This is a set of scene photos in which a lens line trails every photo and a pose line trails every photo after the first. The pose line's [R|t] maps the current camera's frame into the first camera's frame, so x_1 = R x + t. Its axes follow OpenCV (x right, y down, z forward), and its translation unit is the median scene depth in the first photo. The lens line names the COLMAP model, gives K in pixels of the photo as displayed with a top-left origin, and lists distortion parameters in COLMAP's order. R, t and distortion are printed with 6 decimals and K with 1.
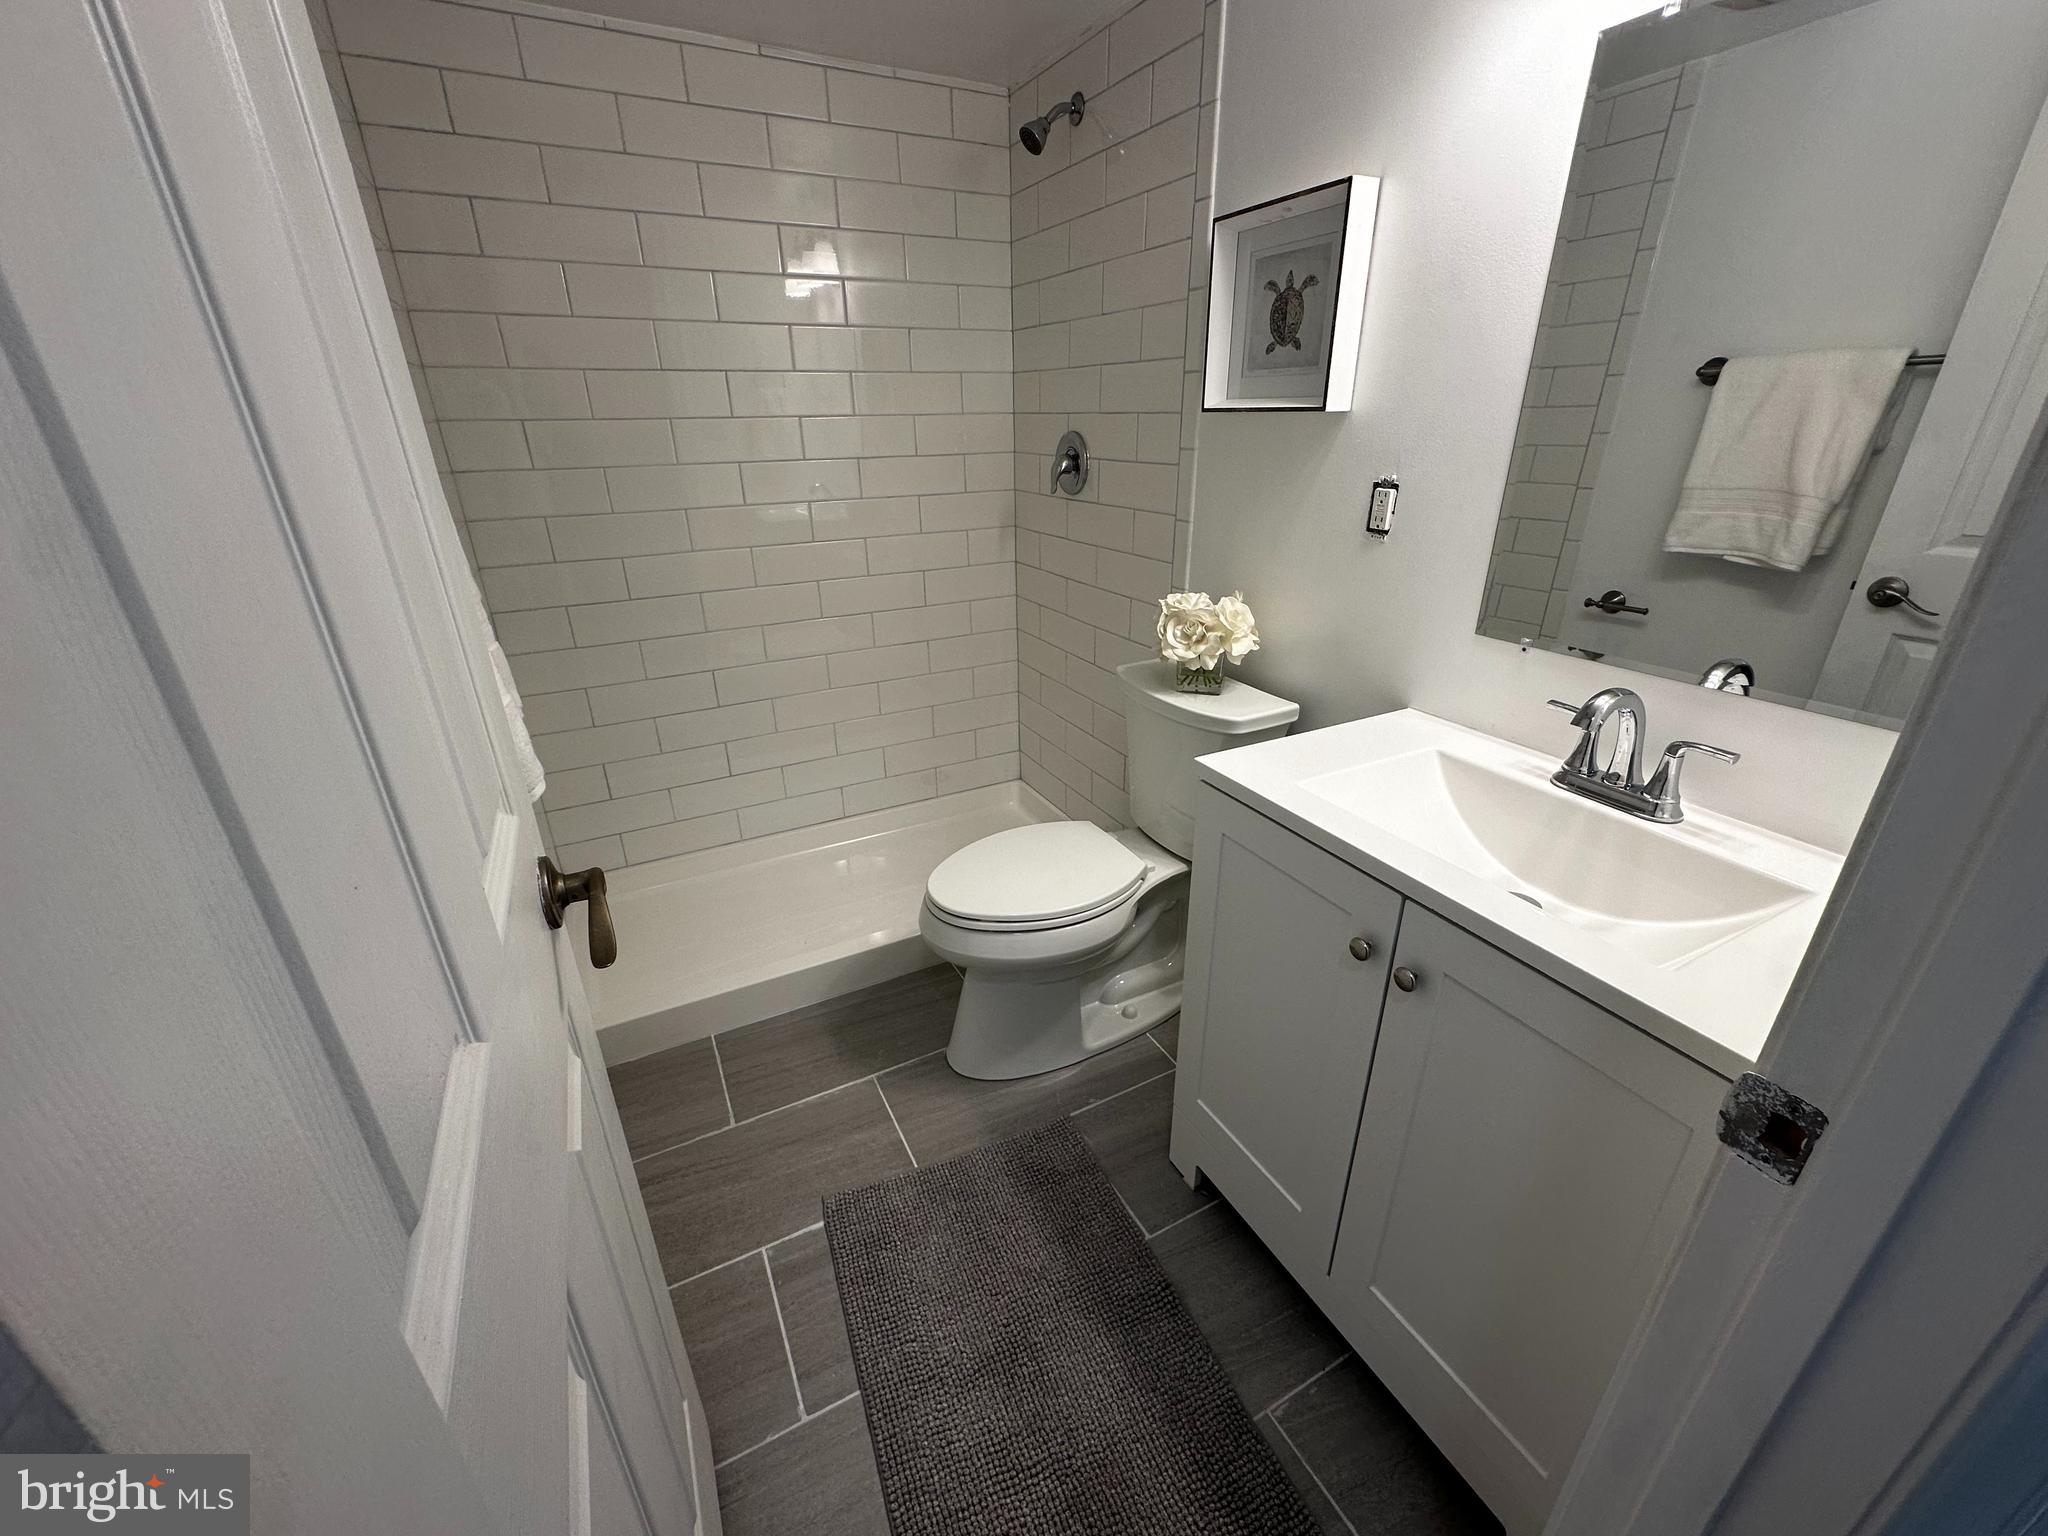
lens RADIAL K [[811.0, 0, 1024.0], [0, 811.0, 768.0], [0, 0, 1]] dist [-0.008680, -0.000046]
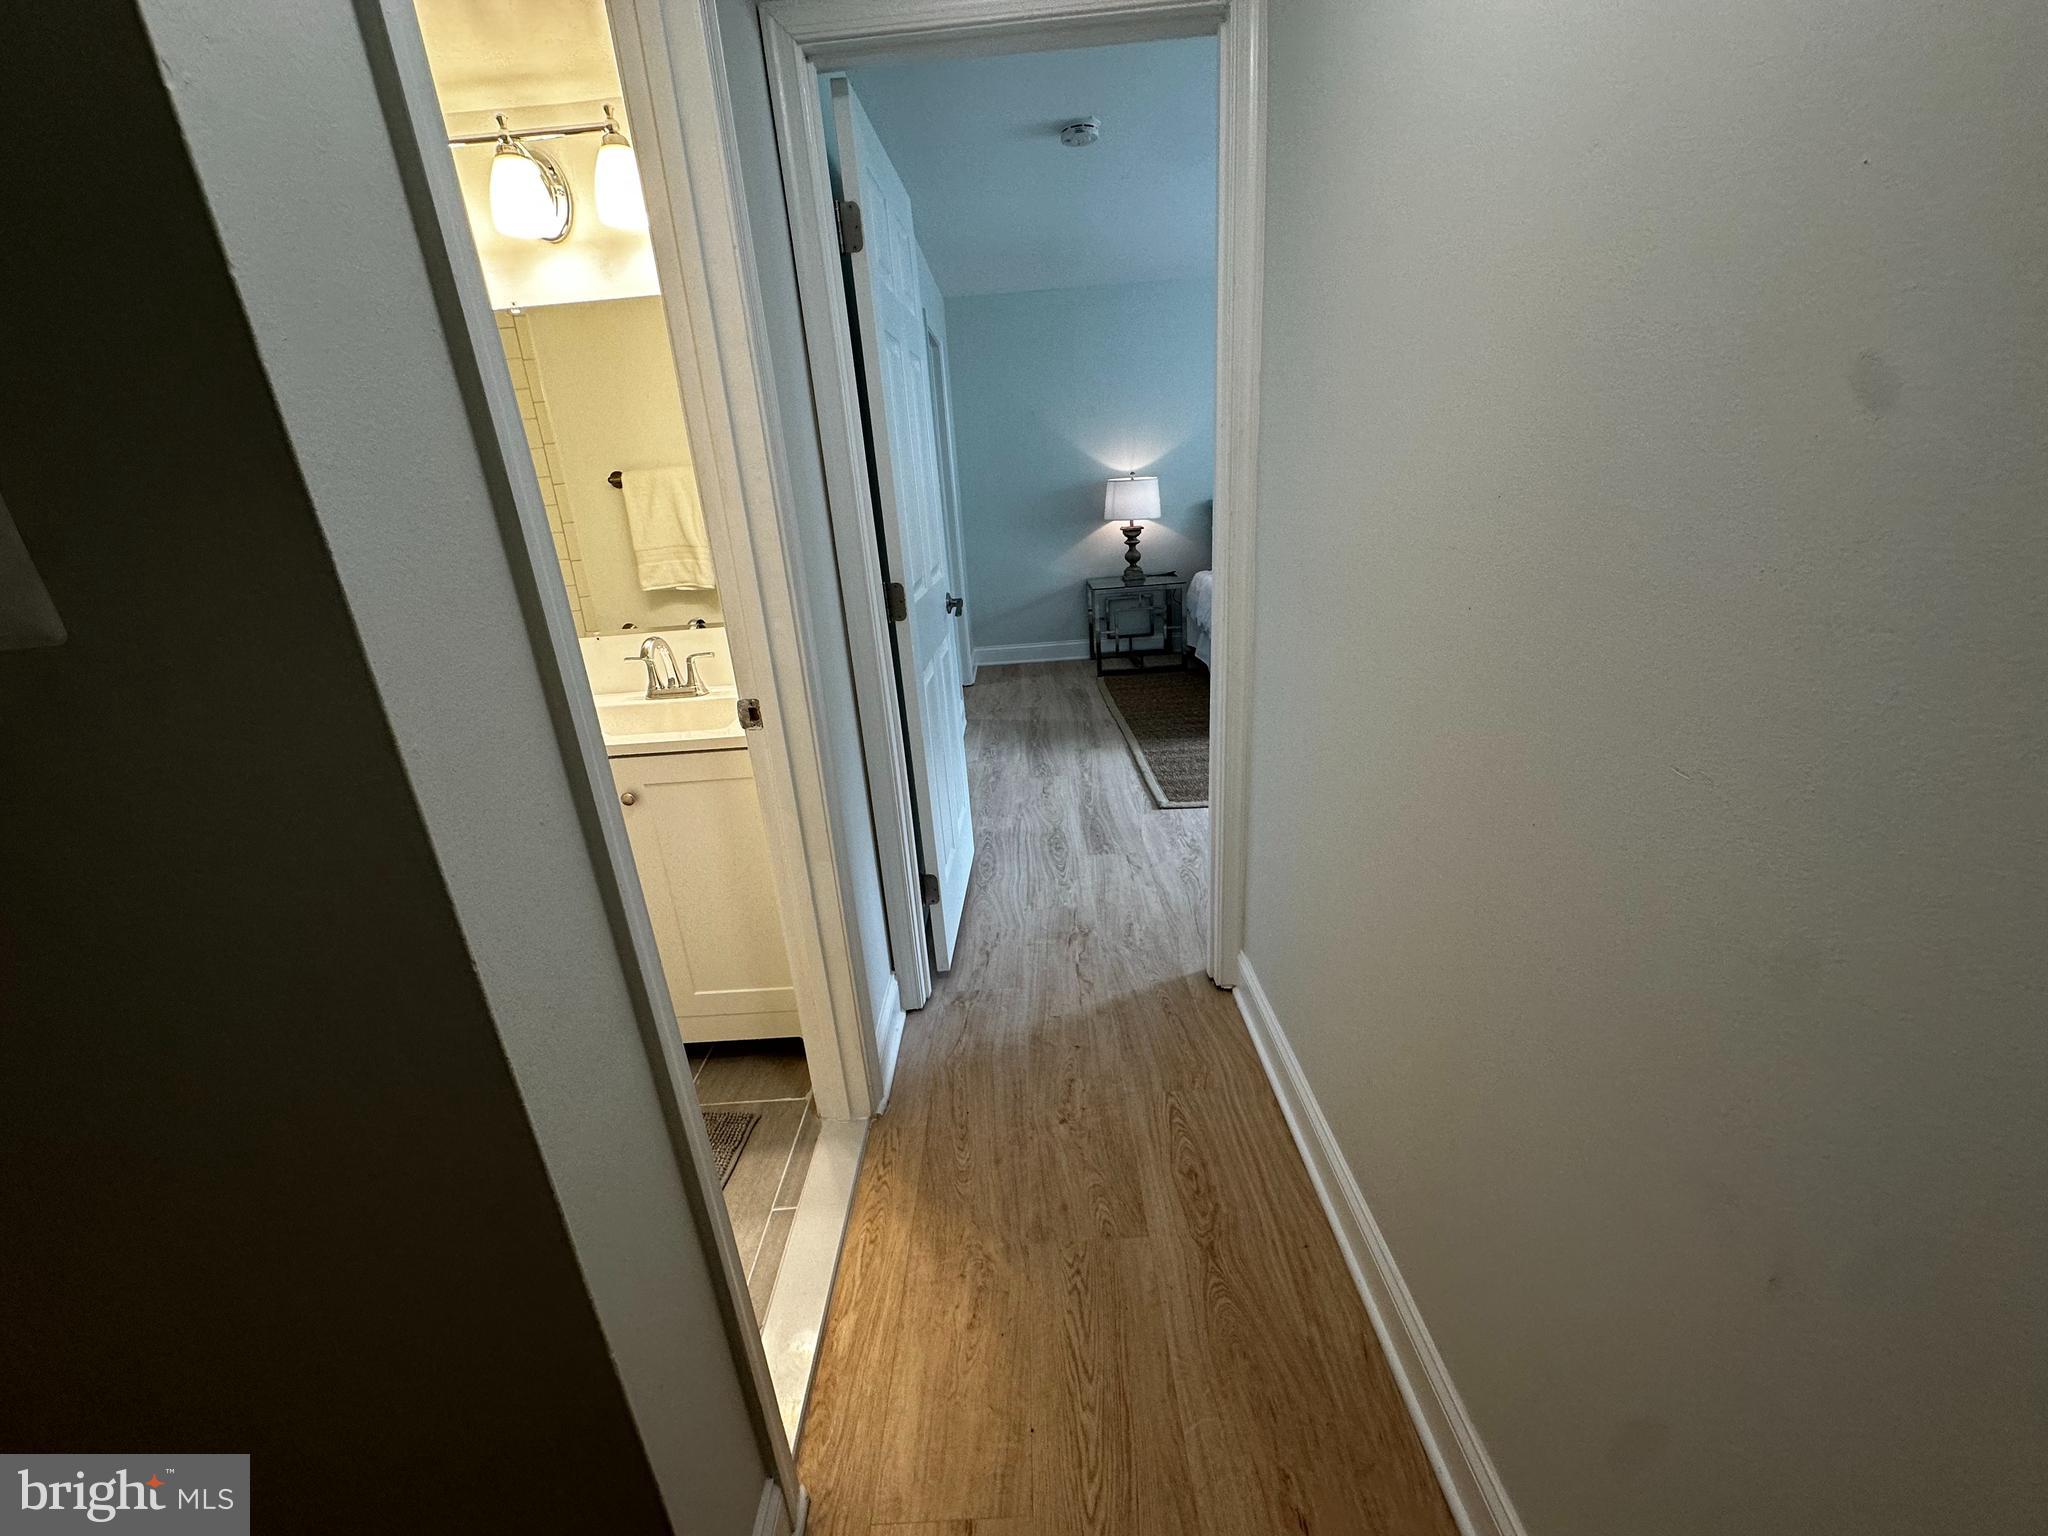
lens RADIAL K [[811.0, 0, 1024.0], [0, 811.0, 768.0], [0, 0, 1]] dist [-0.008680, -0.000046]
pose [[0.453464, -0.321320, 0.831339, -0.309791], [0.412413, 0.902535, 0.123882, 0.166135], [-0.790118, 0.286679, 0.541784, -0.361594]]
